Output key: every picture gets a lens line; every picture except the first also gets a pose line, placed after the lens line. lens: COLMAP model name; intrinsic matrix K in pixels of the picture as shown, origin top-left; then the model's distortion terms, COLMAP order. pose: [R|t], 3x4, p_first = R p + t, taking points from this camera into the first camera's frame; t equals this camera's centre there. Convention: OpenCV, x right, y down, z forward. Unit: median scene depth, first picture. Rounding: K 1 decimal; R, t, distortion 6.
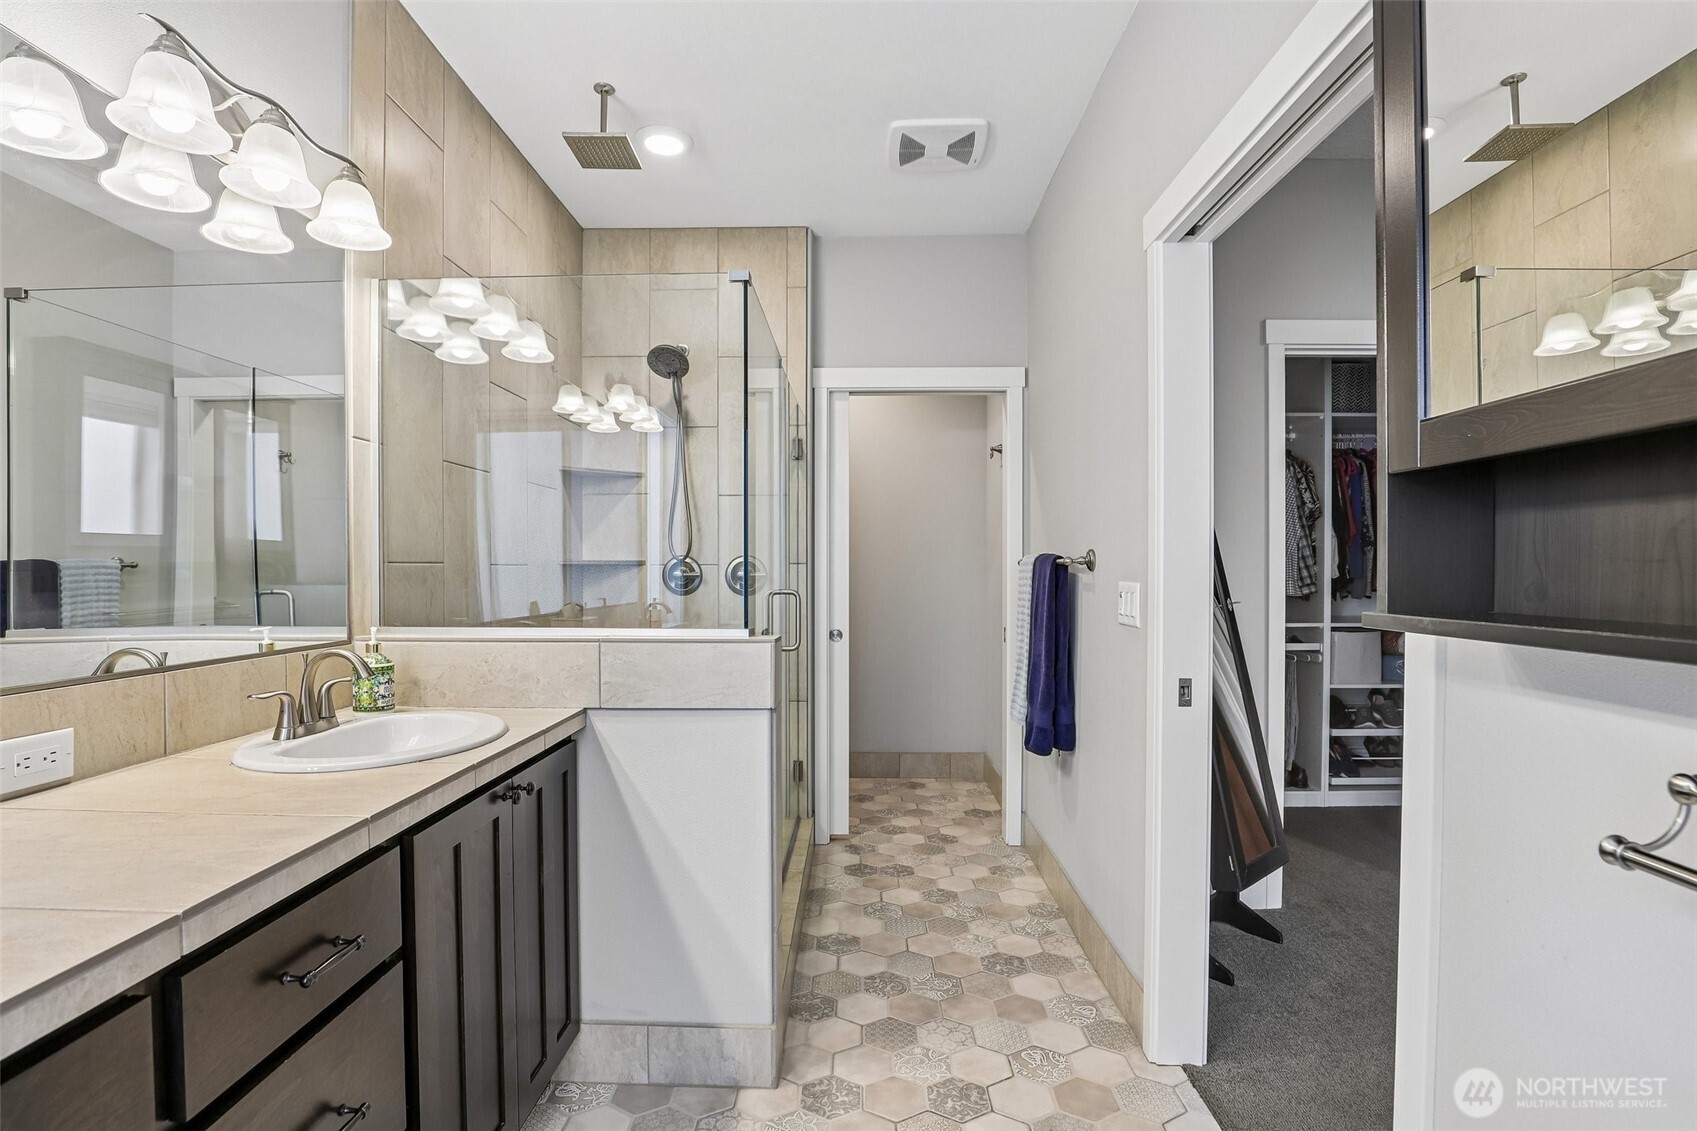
lens RADIAL K [[796.2, 0, 841.3], [0, 796.2, 569.5], [0, 0, 1]] dist [-0.032946, 0.003375]
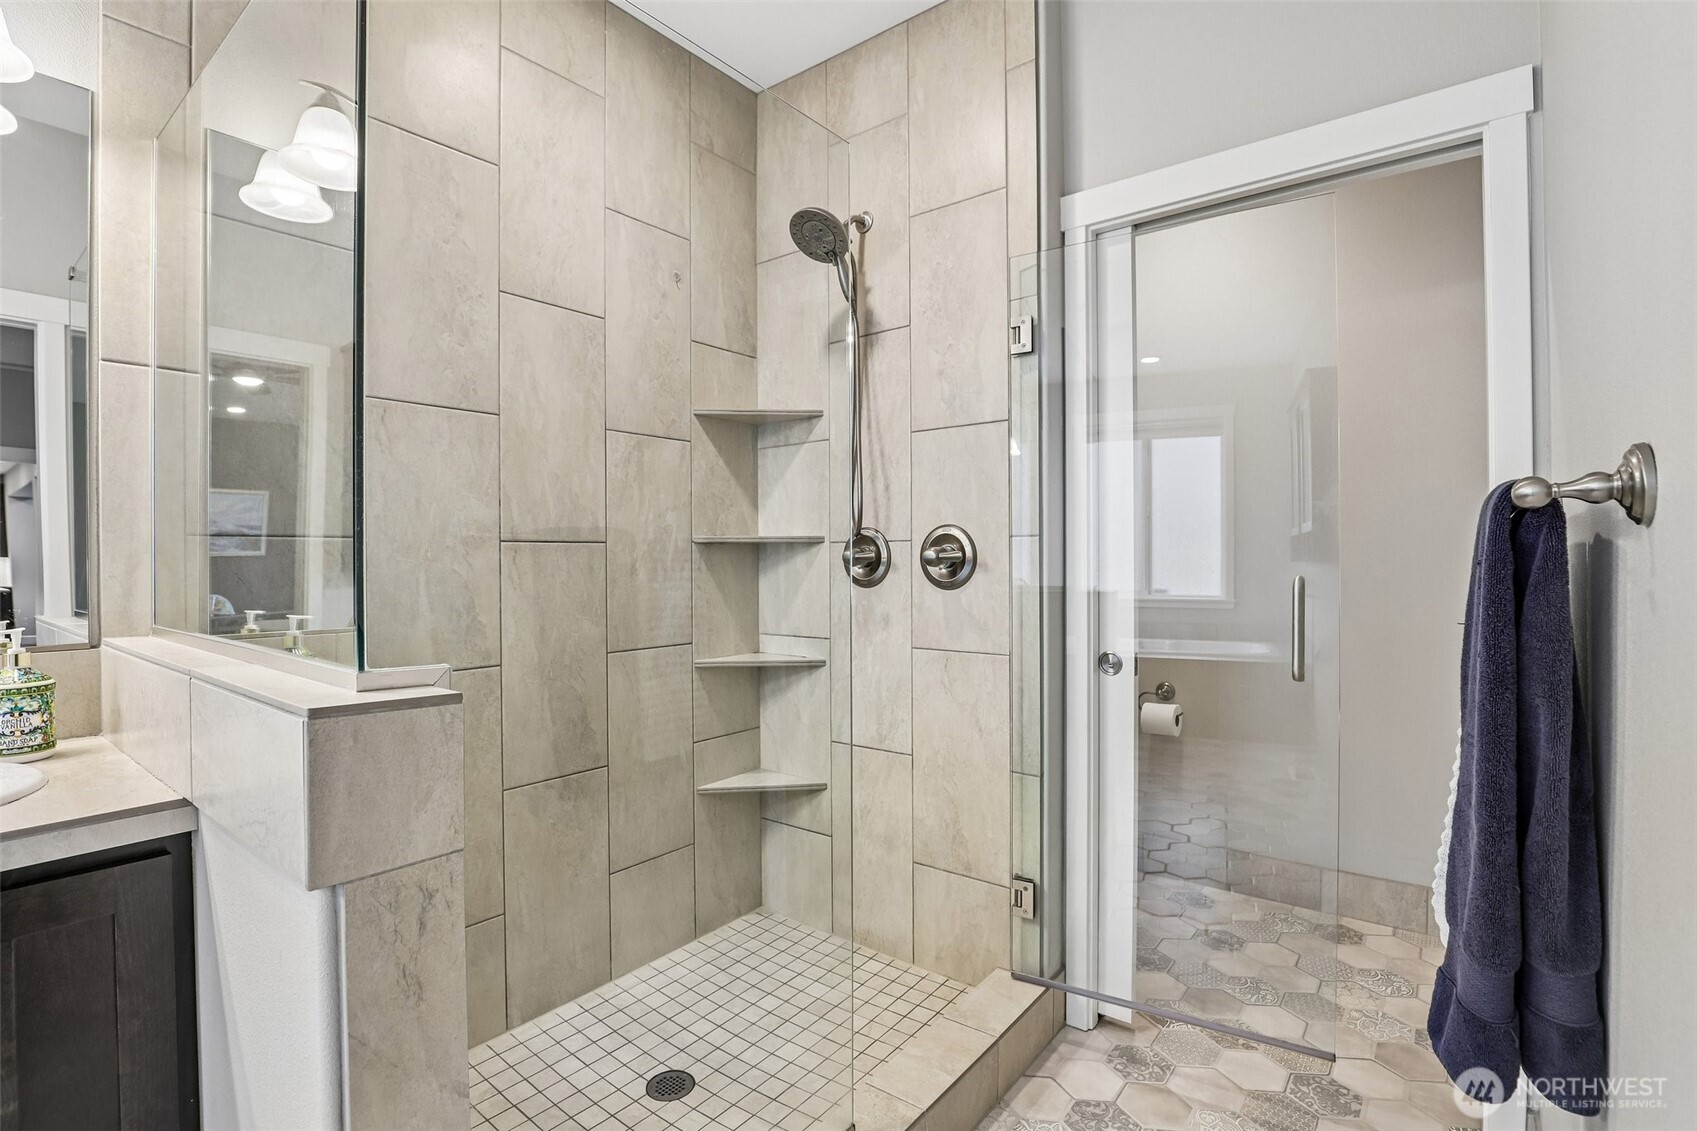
lens RADIAL K [[796.2, 0, 845.5], [0, 796.2, 556.1], [0, 0, 1]] dist [-0.032946, 0.003375]
pose [[0.800021, -0.005414, -0.599948, 0.184639], [0.004145, 0.999985, -0.003496, 0.008585], [0.599958, 0.000310, 0.800031, 0.452833]]
